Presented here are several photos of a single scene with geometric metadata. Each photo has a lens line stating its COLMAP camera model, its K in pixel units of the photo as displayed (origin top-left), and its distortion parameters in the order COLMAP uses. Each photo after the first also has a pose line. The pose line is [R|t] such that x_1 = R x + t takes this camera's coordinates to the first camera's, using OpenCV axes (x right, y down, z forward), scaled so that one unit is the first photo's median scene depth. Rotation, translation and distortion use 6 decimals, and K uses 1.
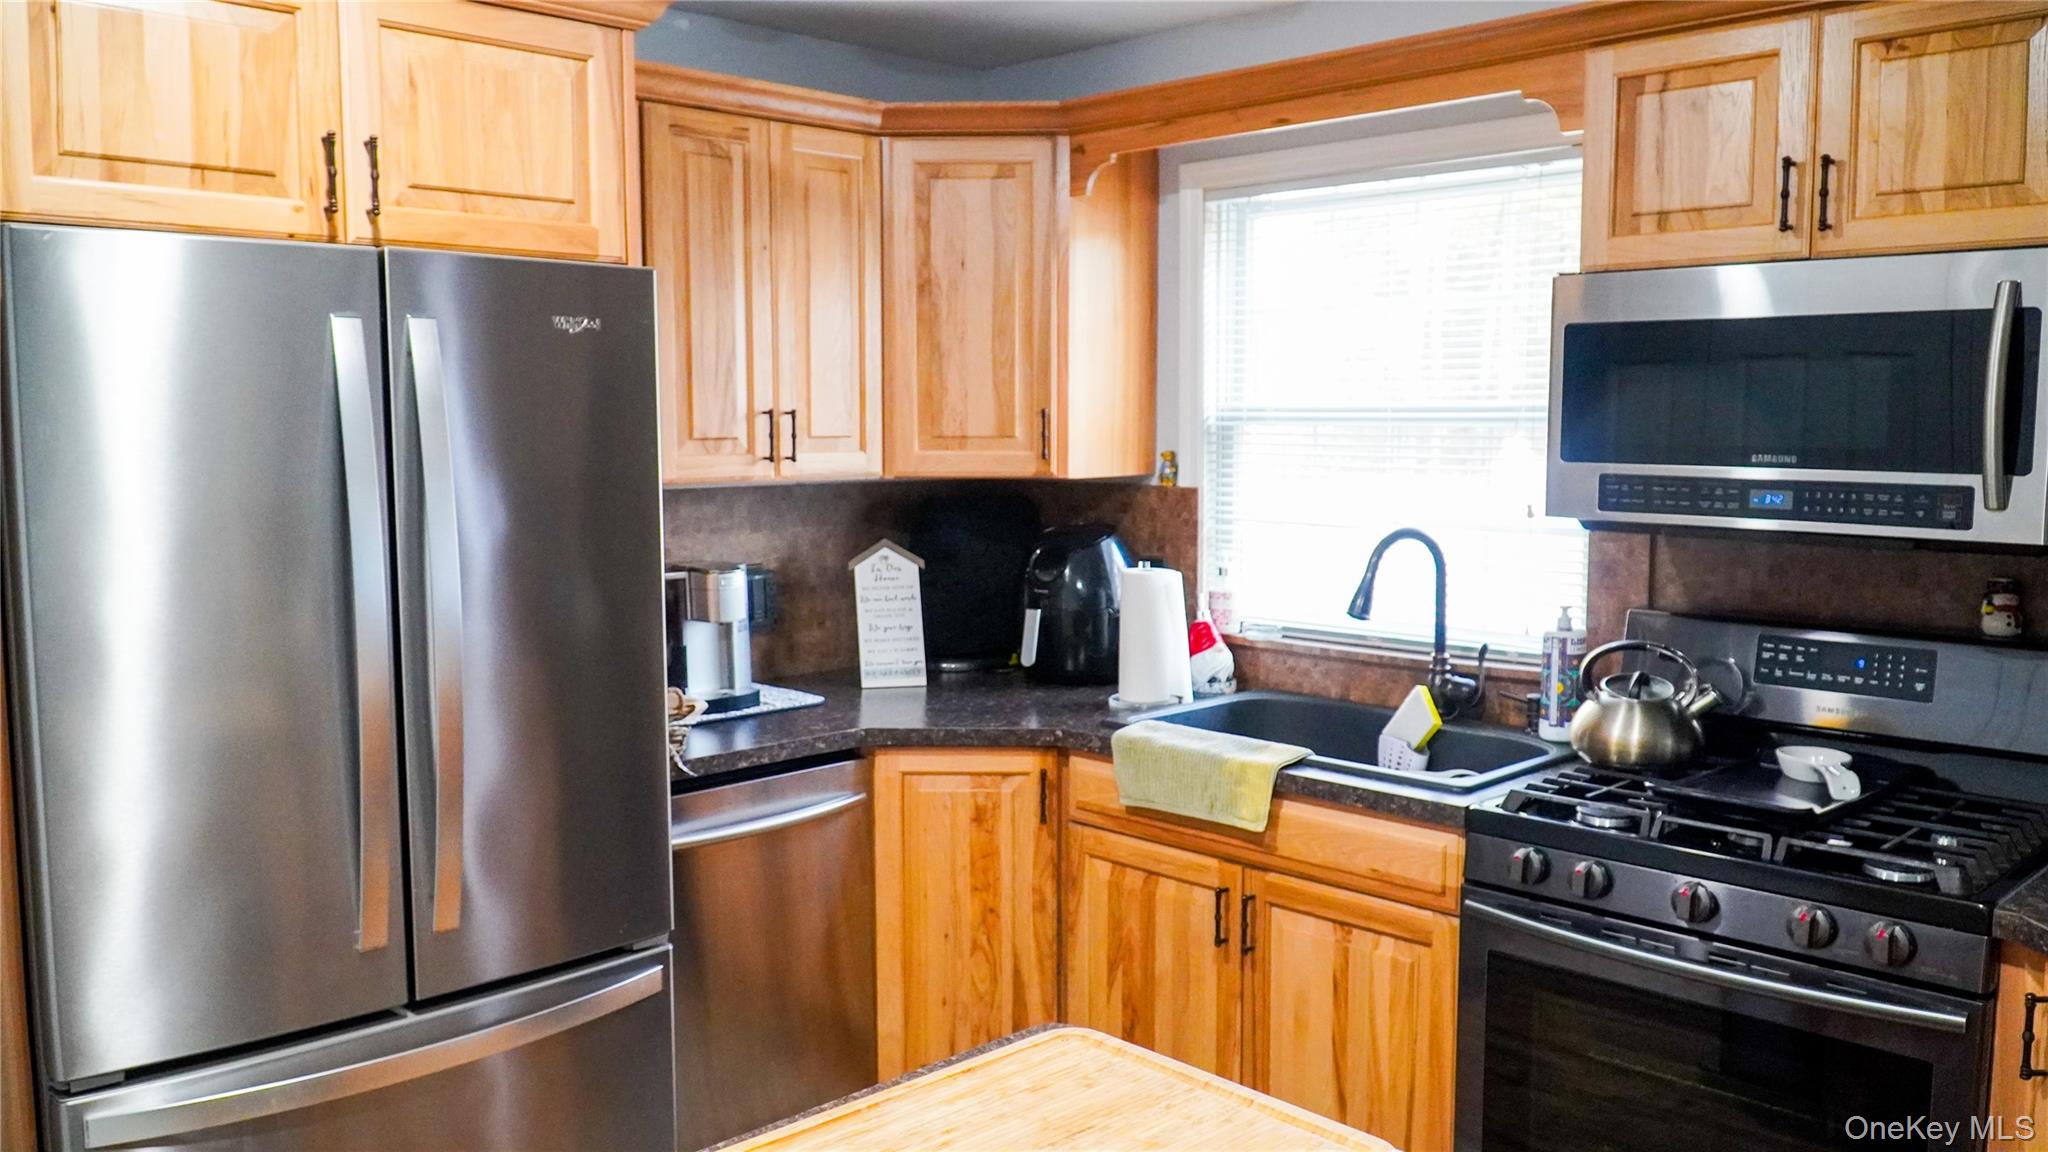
lens RADIAL K [[1614.4, 0, 1024.5], [0, 1614.4, 573.6], [0, 0, 1]] dist [-0.003058, 0.000424]
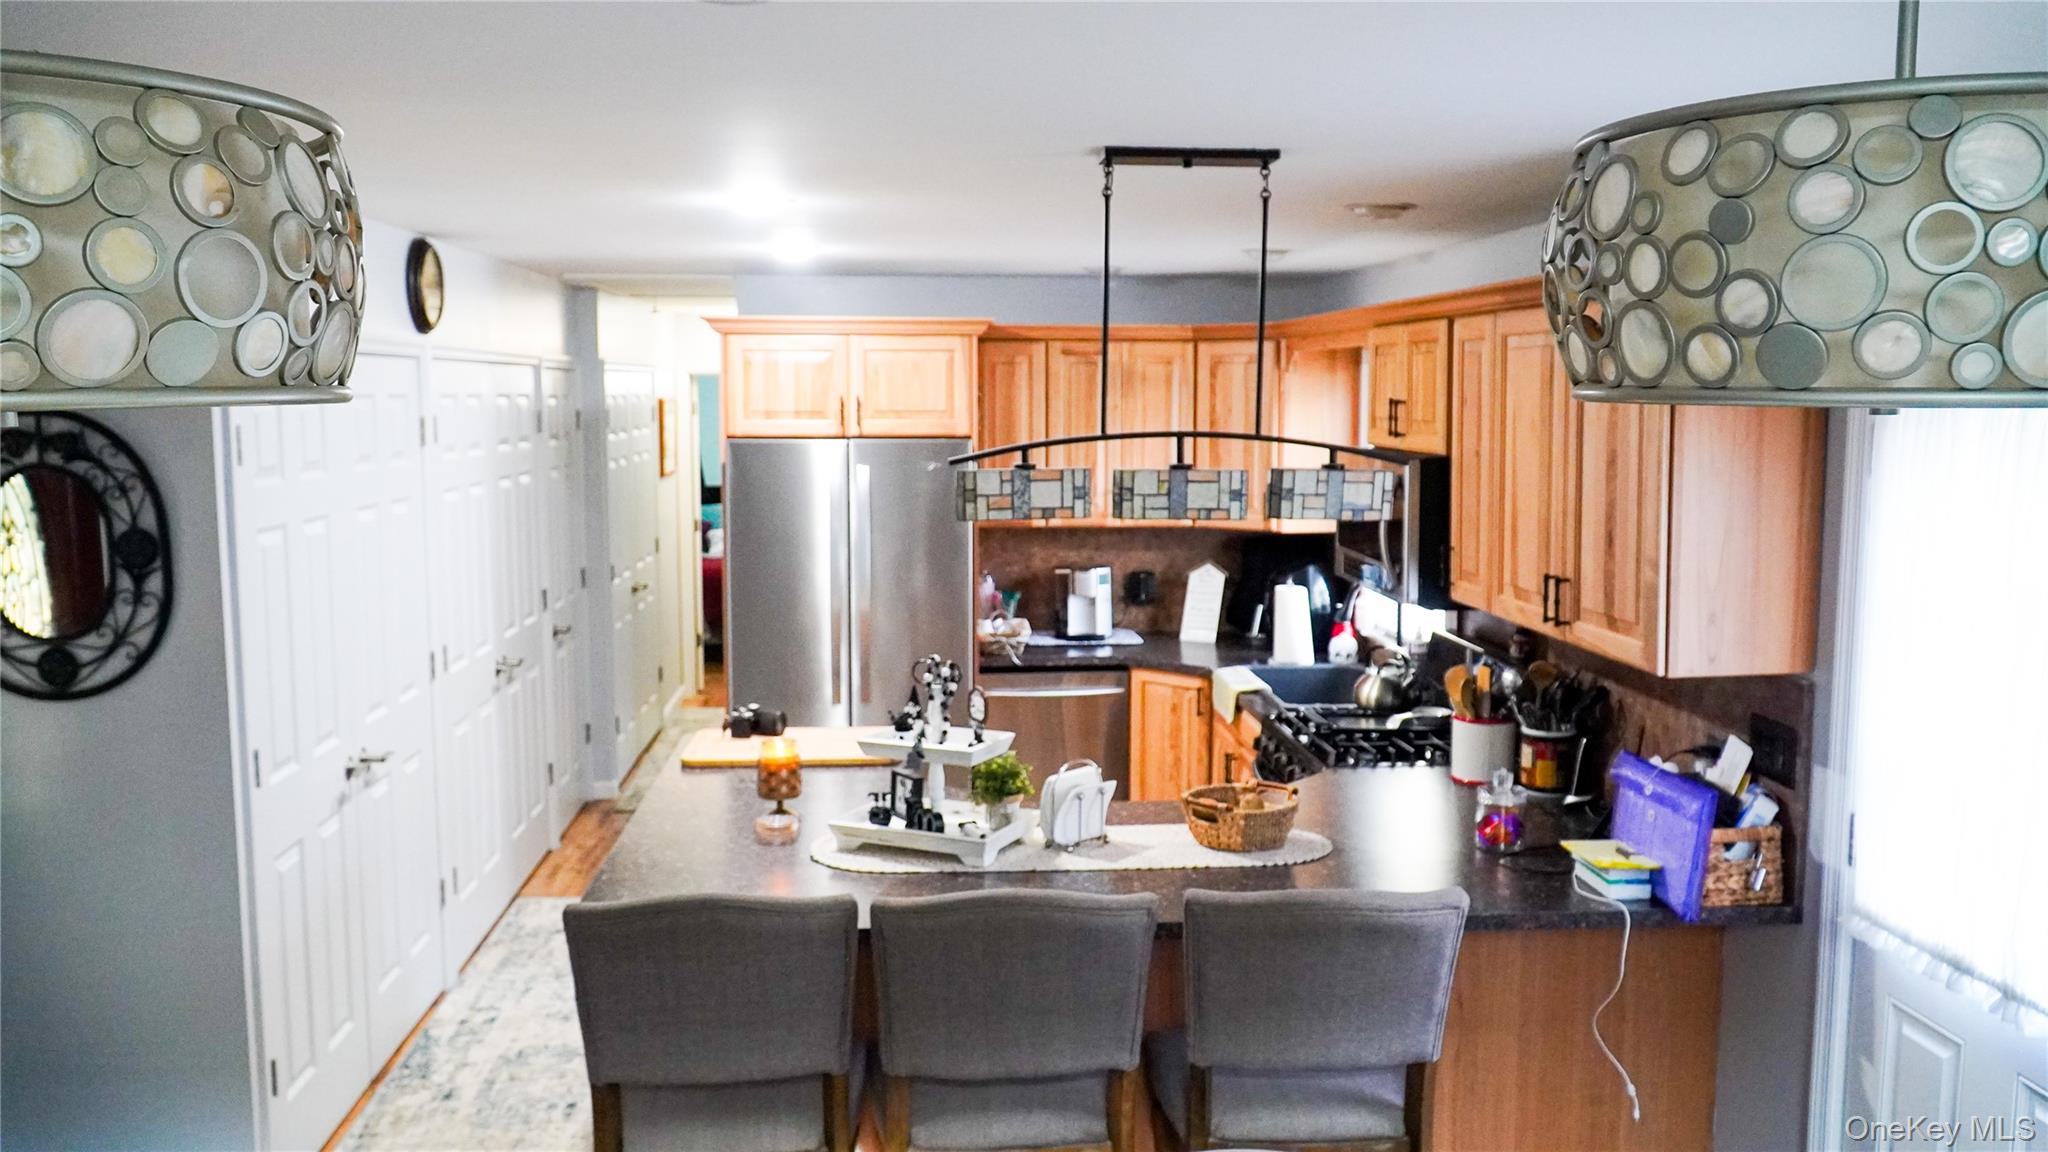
lens RADIAL K [[1614.4, 0, 1022.1], [0, 1614.4, 572.8], [0, 0, 1]] dist [-0.003058, 0.000424]
pose [[0.765988, 0.068572, -0.639187, 1.038222], [-0.061238, 0.997556, 0.033632, -0.062965], [0.639931, 0.013381, 0.768316, -0.581749]]
